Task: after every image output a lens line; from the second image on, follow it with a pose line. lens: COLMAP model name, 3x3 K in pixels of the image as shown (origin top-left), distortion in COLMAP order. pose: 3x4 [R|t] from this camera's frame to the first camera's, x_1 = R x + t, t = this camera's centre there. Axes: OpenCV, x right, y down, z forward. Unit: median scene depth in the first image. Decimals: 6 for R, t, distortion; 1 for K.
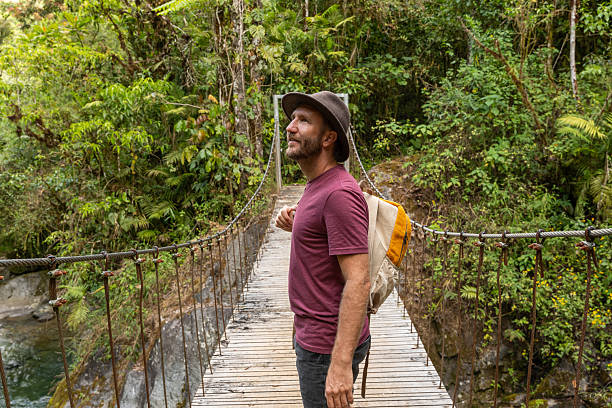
lens RADIAL K [[541.9, 0, 284.6], [0, 541.9, 192.7], [0, 0, 1]] dist [-0.004354, -0.051984]
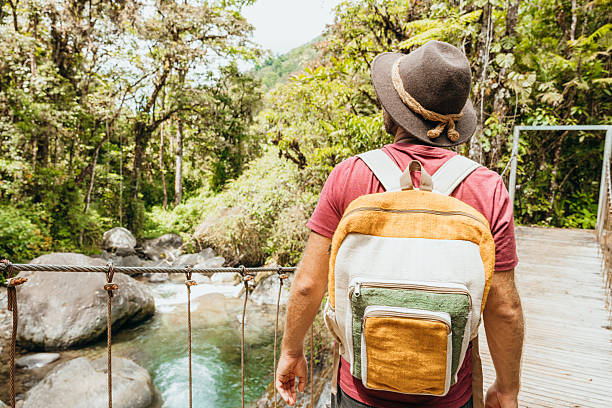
lens RADIAL K [[451.7, 0, 301.6], [0, 451.7, 198.3], [0, 0, 1]] dist [0.032392, -0.025130]
pose [[0.862687, 0.093338, -0.497051, 0.058967], [-0.119973, 0.992537, -0.021843, 0.001582], [0.491302, 0.078476, 0.867447, 0.151795]]
